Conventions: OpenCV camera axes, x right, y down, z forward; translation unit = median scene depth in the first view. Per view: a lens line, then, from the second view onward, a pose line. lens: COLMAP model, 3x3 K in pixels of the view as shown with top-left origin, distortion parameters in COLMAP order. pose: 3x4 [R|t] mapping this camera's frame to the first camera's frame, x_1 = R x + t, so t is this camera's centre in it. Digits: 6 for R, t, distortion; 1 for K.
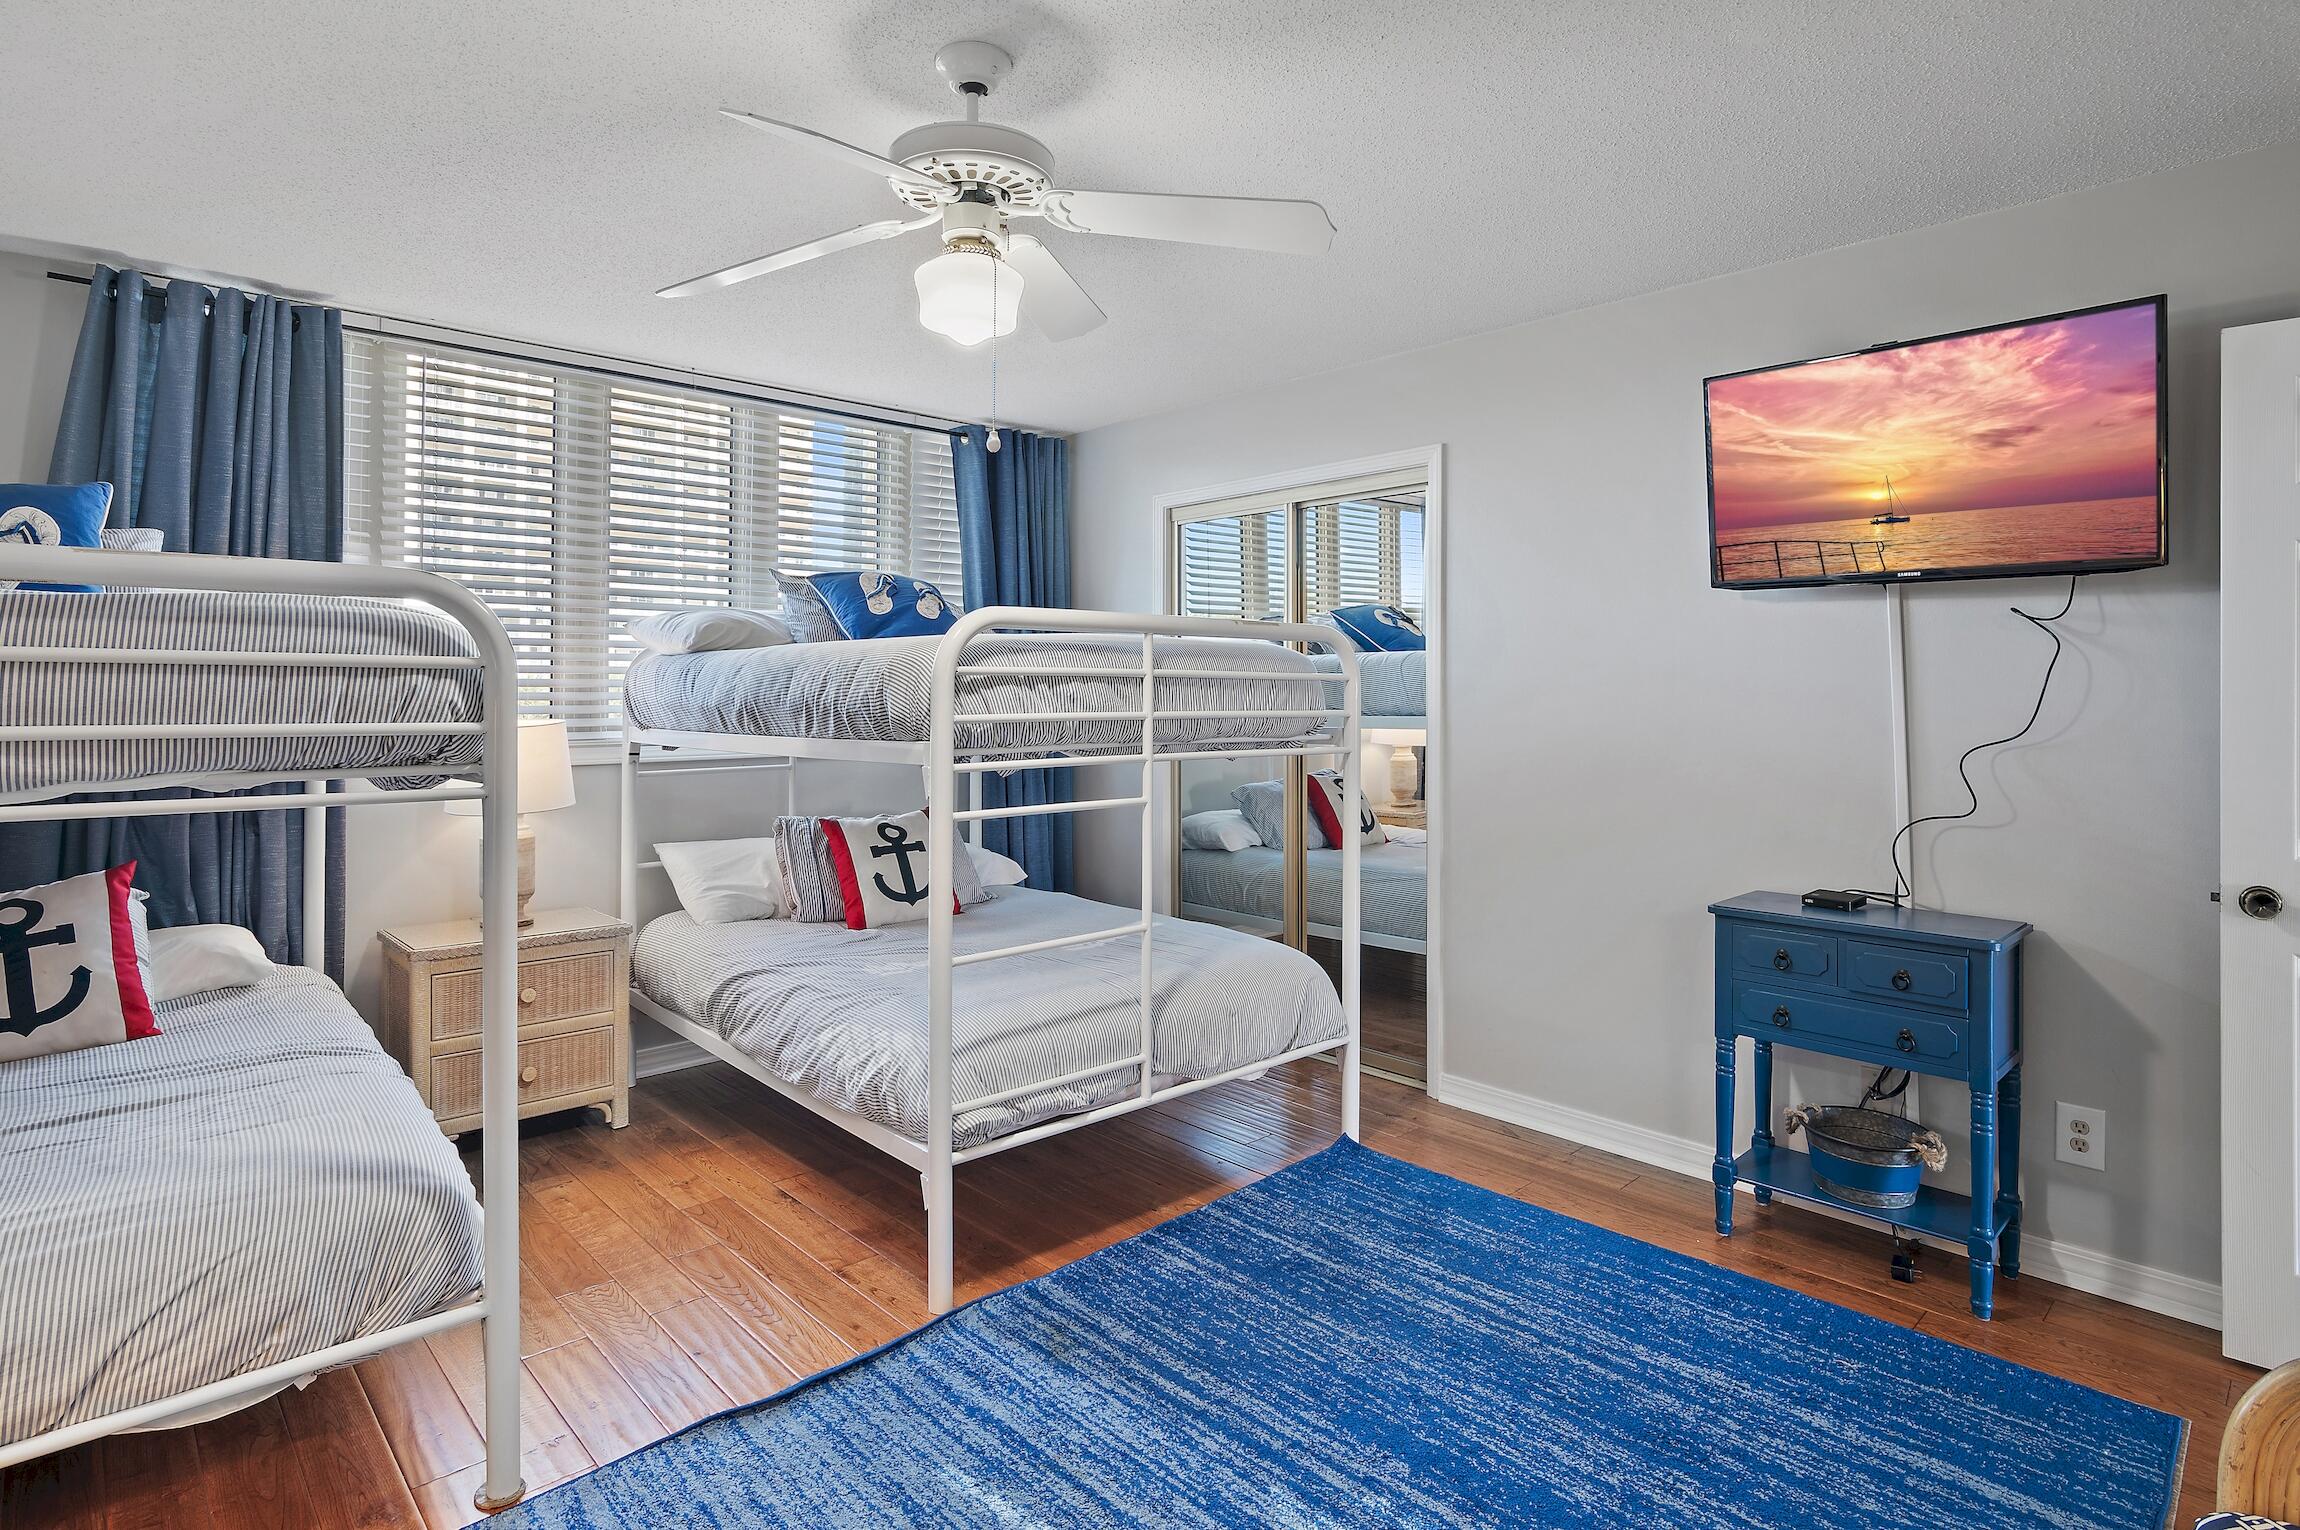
lens RADIAL K [[1177.5, 0, 1147.3], [0, 1177.5, 725.1], [0, 0, 1]] dist [-0.022295, -0.000390]
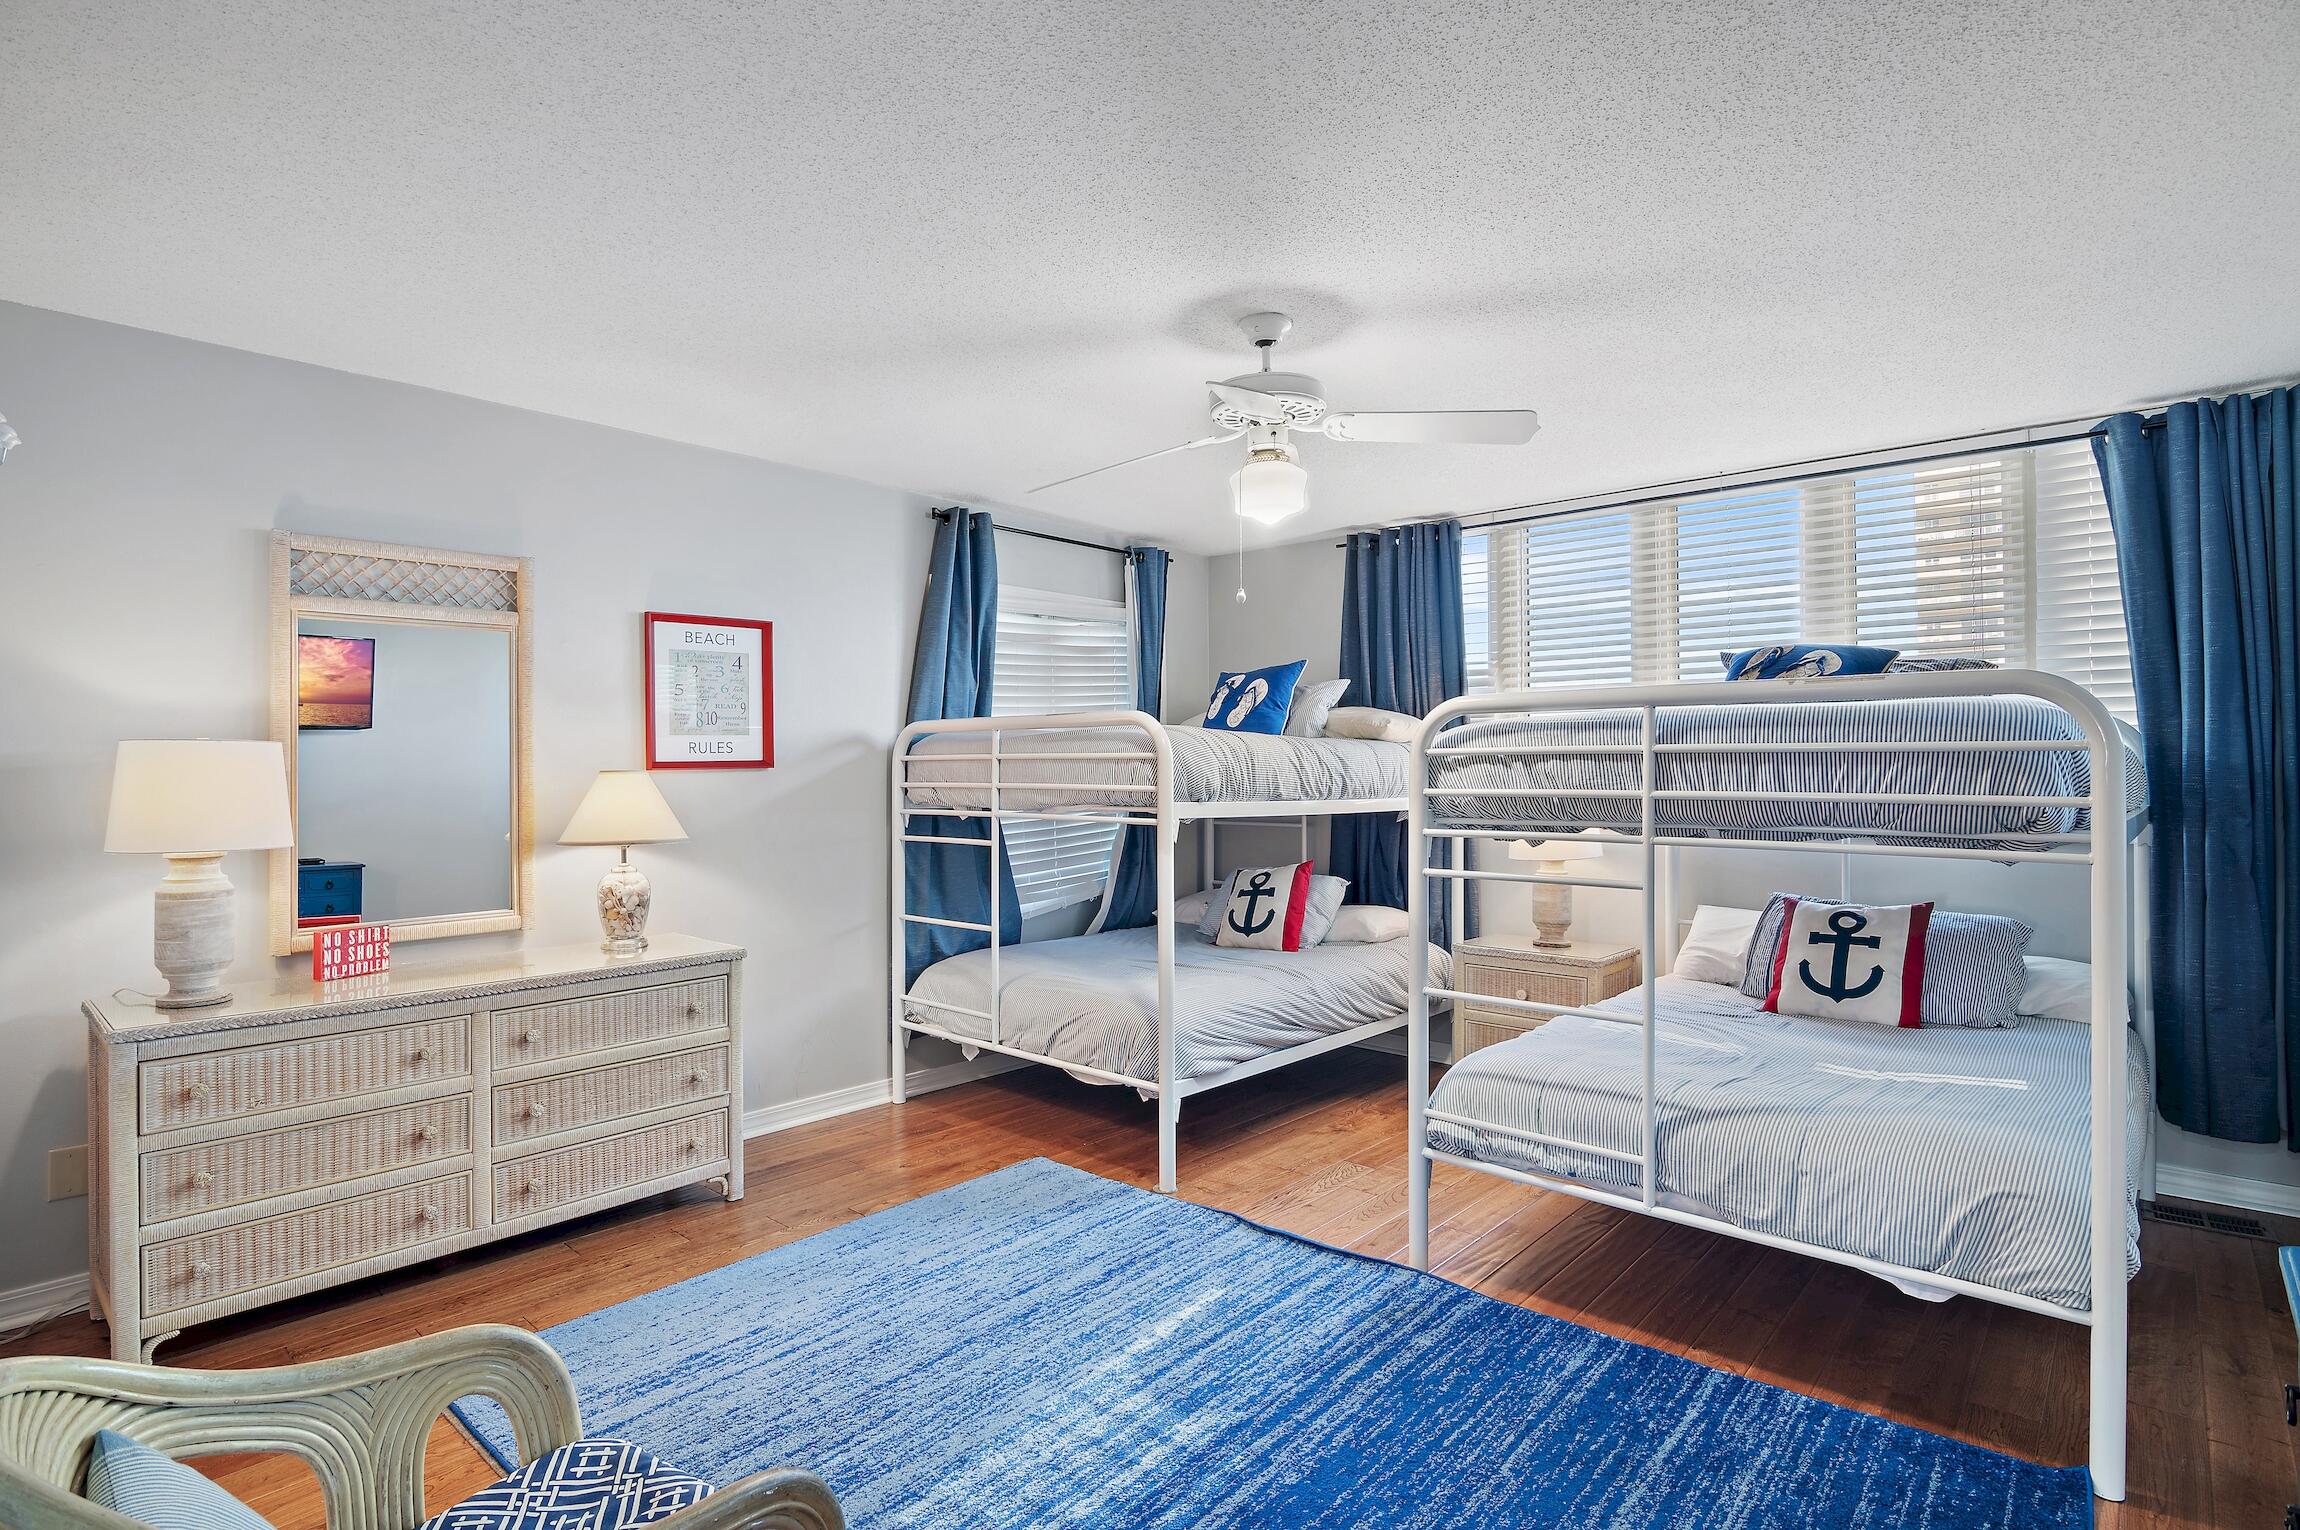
lens RADIAL K [[1151.1, 0, 1144.9], [0, 1151.1, 812.4], [0, 0, 1]] dist [-0.019572, -0.000472]
pose [[0.087019, 0.036731, -0.995529, 0.942675], [-0.025890, 0.999066, 0.034598, -0.016807], [0.995870, 0.022763, 0.087889, 0.569106]]
